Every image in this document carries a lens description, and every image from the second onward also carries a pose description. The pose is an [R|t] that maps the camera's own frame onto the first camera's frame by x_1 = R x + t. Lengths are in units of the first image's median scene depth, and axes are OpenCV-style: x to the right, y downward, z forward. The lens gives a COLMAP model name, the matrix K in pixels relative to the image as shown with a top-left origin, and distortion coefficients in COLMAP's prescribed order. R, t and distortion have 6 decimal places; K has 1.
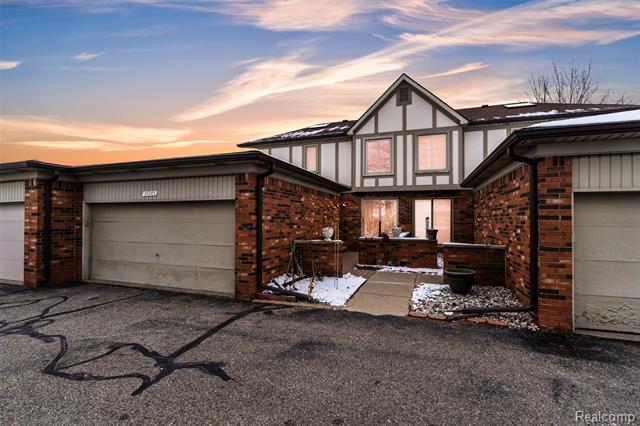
lens RADIAL K [[296.3, 0, 321.4], [0, 296.3, 216.7], [0, 0, 1]] dist [-0.007374, -0.000409]
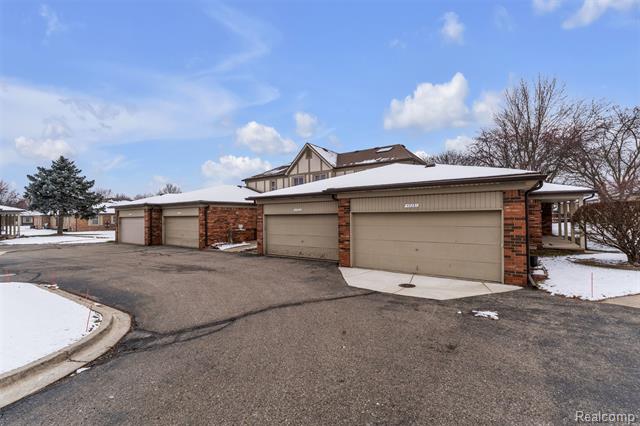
lens RADIAL K [[266.6, 0, 320.0], [0, 266.6, 213.0], [0, 0, 1]] dist [-0.013406, -0.000029]
pose [[0.965828, -0.018845, -0.258496, 1.405402], [0.019786, 0.999804, 0.001041, -0.055481], [0.258426, -0.006120, 0.966012, -1.135049]]
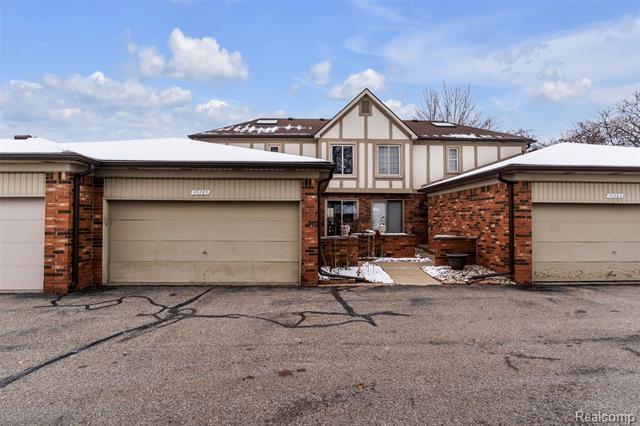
lens RADIAL K [[342.1, 0, 320.0], [0, 342.1, 213.0], [0, 0, 1]] dist [-0.005268, -0.000592]
pose [[0.931378, 0.007343, 0.363979, -0.627190], [-0.004680, 0.999955, -0.008197, 0.000589], [-0.364023, 0.005931, 0.931371, -0.249896]]
